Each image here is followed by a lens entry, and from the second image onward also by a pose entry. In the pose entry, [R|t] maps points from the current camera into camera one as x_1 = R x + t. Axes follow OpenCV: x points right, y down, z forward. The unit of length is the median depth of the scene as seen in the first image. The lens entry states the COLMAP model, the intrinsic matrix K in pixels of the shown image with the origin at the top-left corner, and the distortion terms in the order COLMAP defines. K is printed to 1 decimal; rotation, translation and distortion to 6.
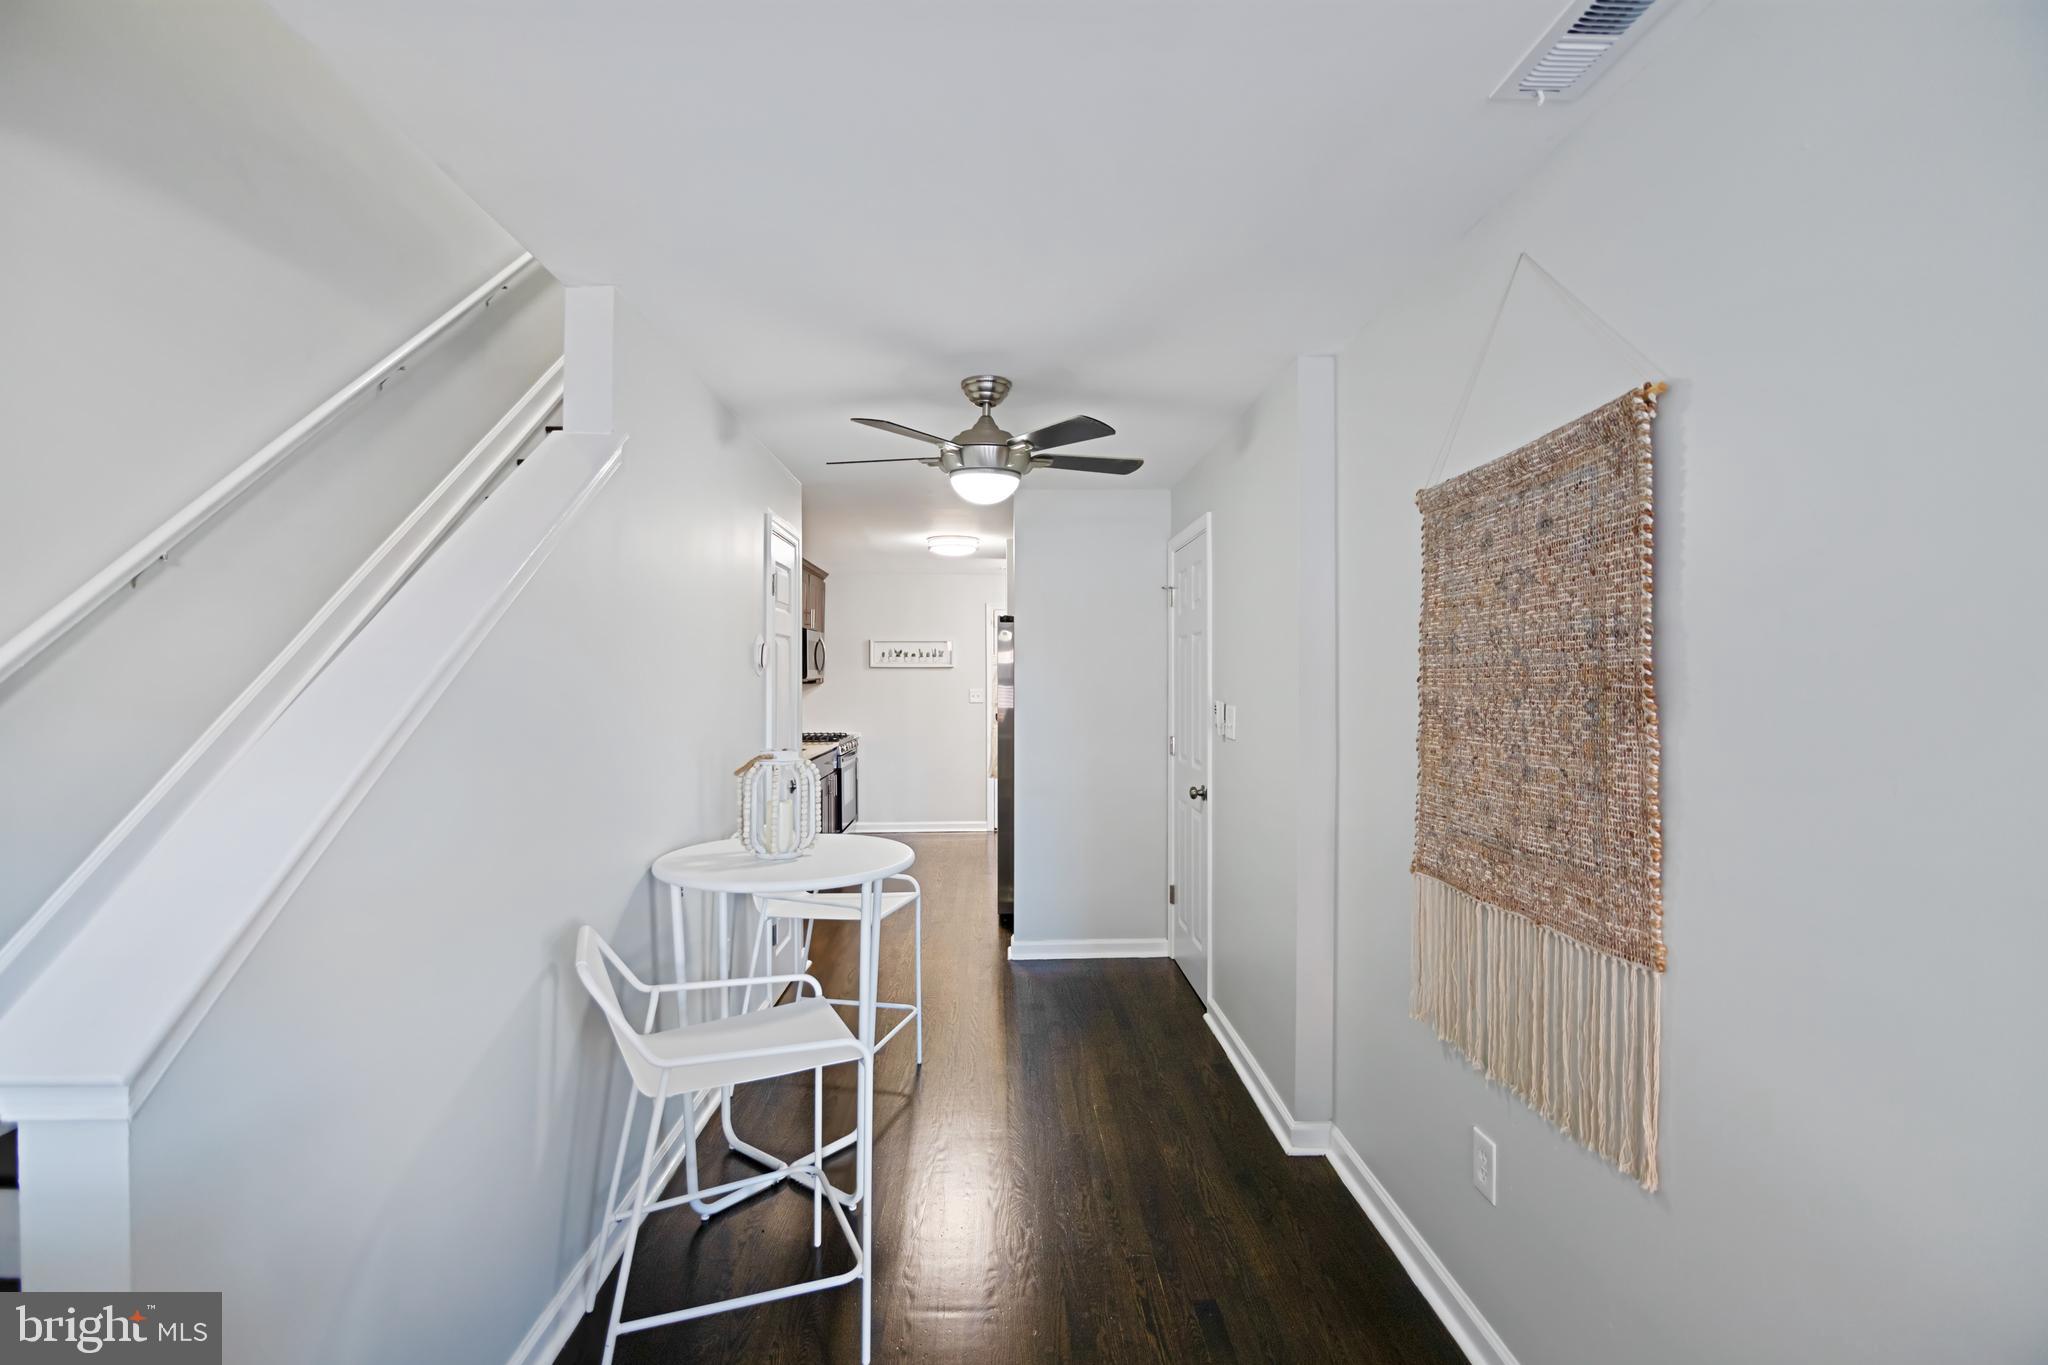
lens RADIAL K [[922.0, 0, 1024.0], [0, 922.0, 682.5], [0, 0, 1]] dist [-0.008646, -0.001320]
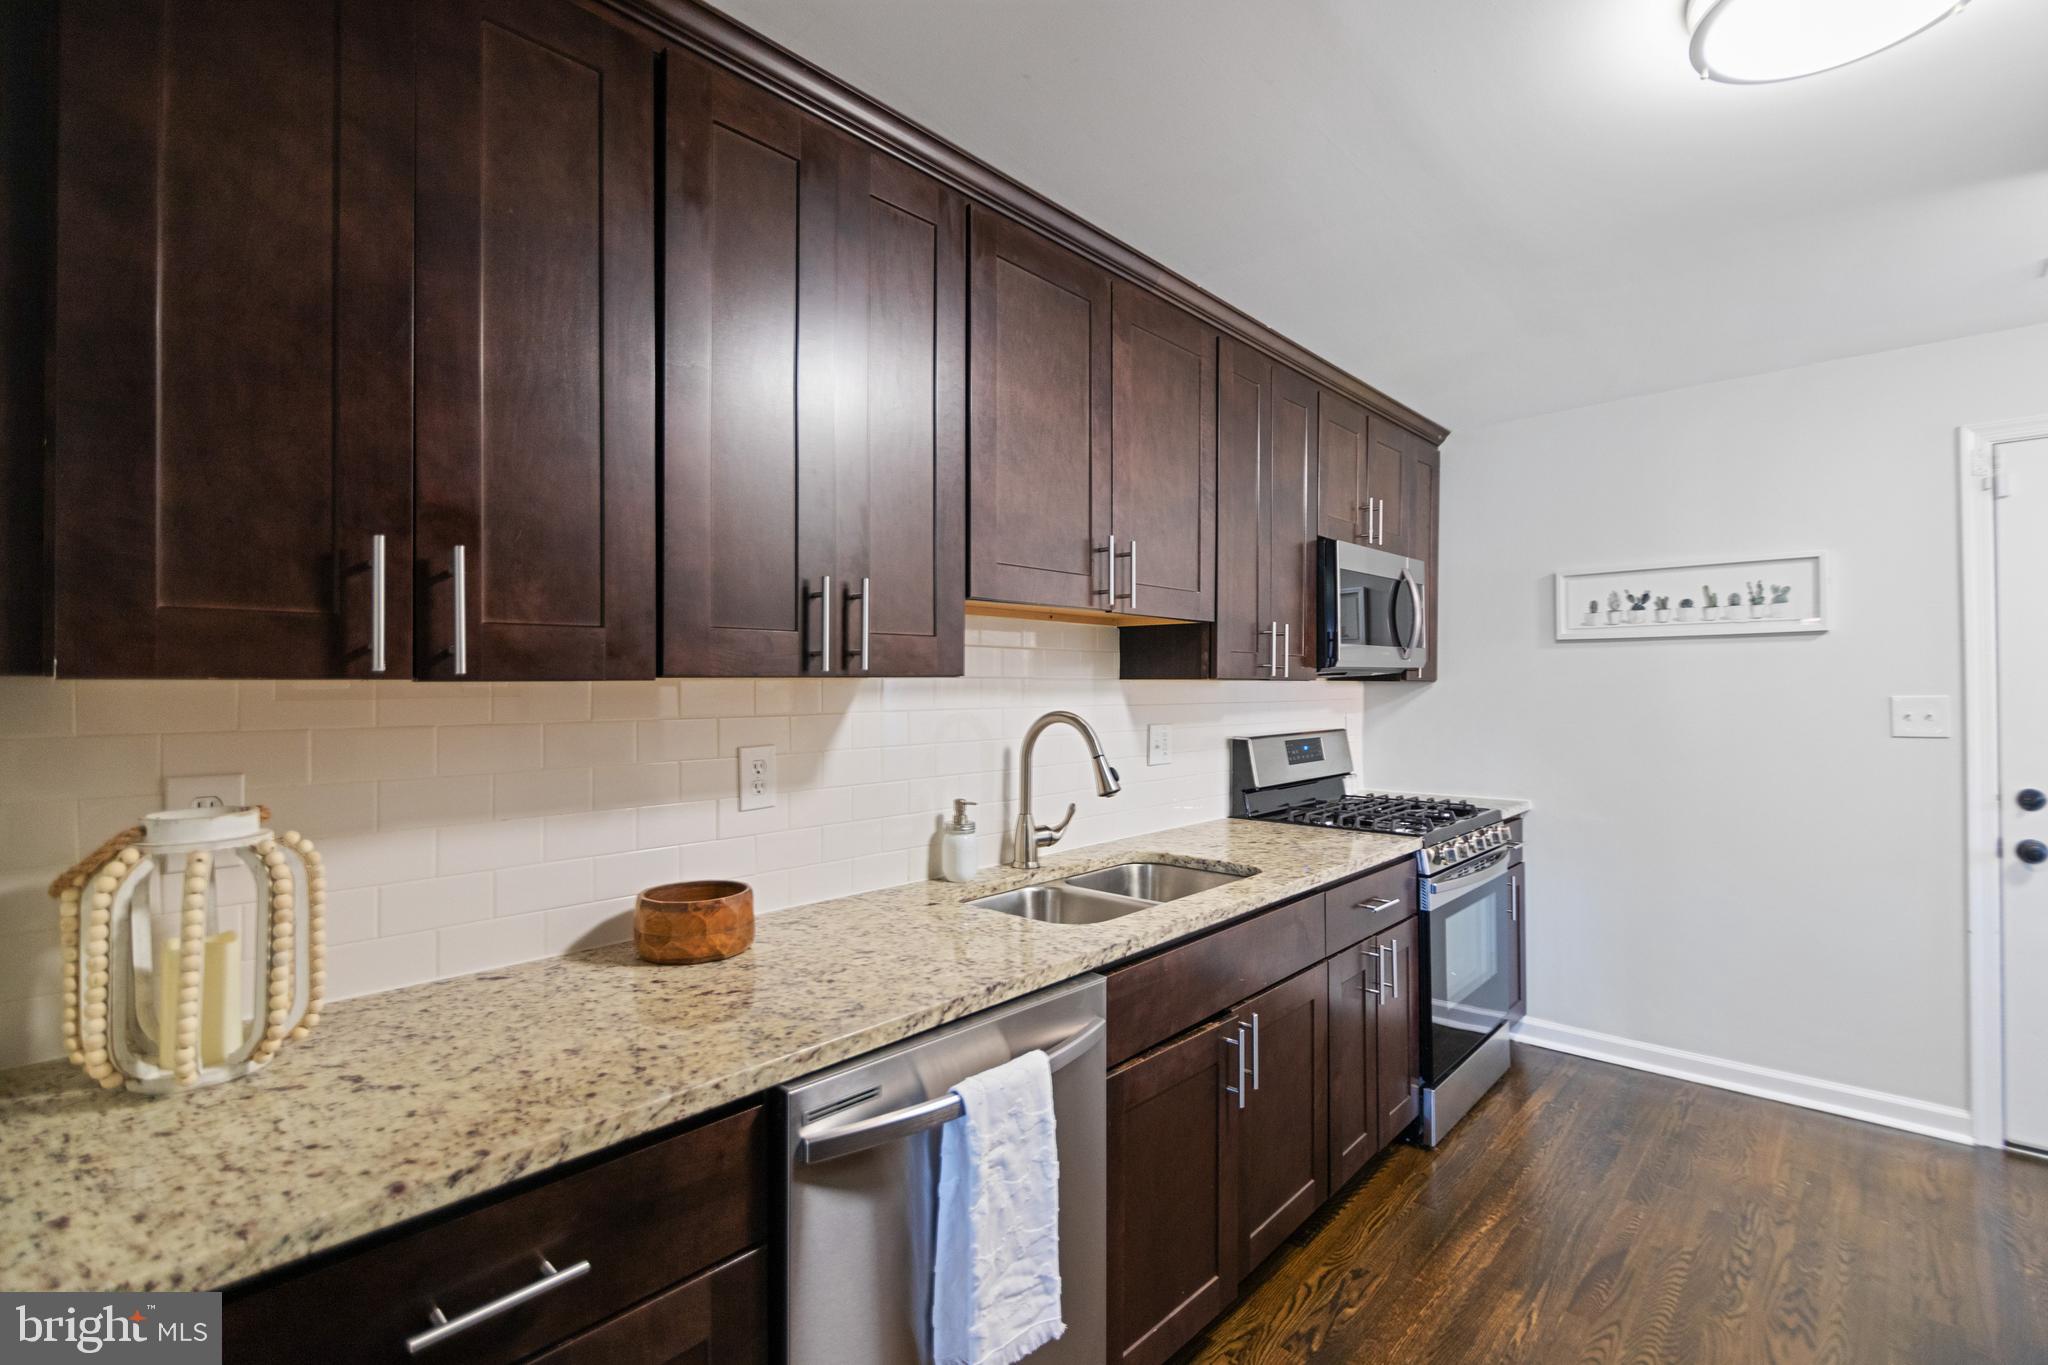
lens RADIAL K [[931.4, 0, 1016.9], [0, 931.4, 673.3], [0, 0, 1]] dist [-0.000449, -0.001098]
pose [[0.707987, -0.012248, -0.706119, -0.212753], [0.000784, 0.999863, -0.016558, 0.021438], [0.706225, 0.011169, 0.707899, 2.511546]]
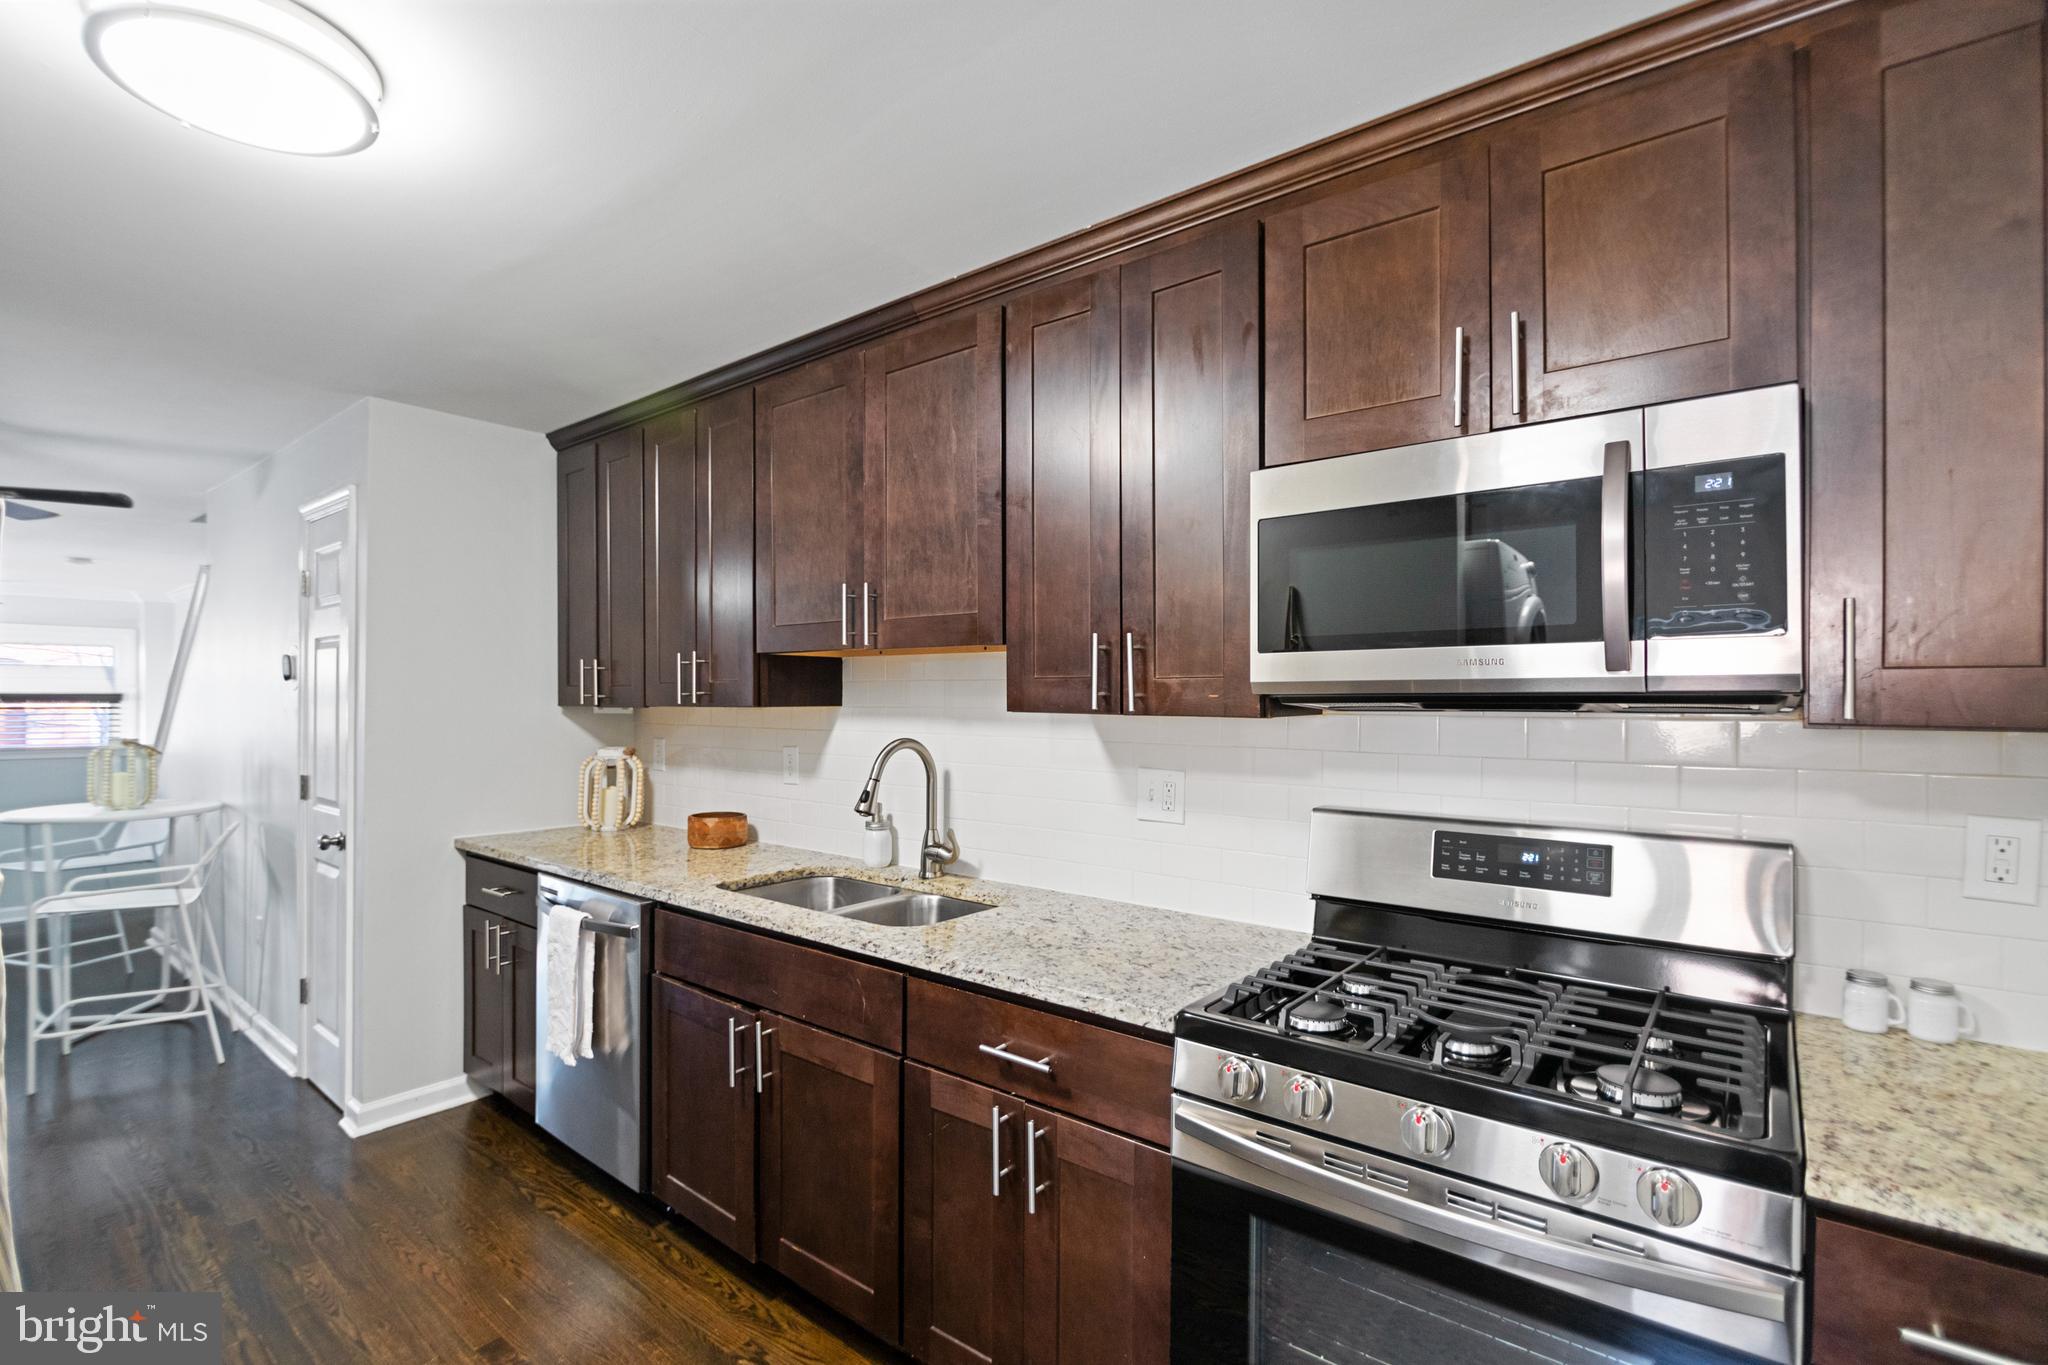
lens RADIAL K [[922.0, 0, 1024.0], [0, 922.0, 682.5], [0, 0, 1]] dist [-0.008646, -0.001320]
pose [[-0.647664, -0.013739, -0.761803, -0.114706], [-0.006544, 0.999901, -0.012469, -0.015546], [0.761898, -0.003090, -0.647689, 4.422161]]
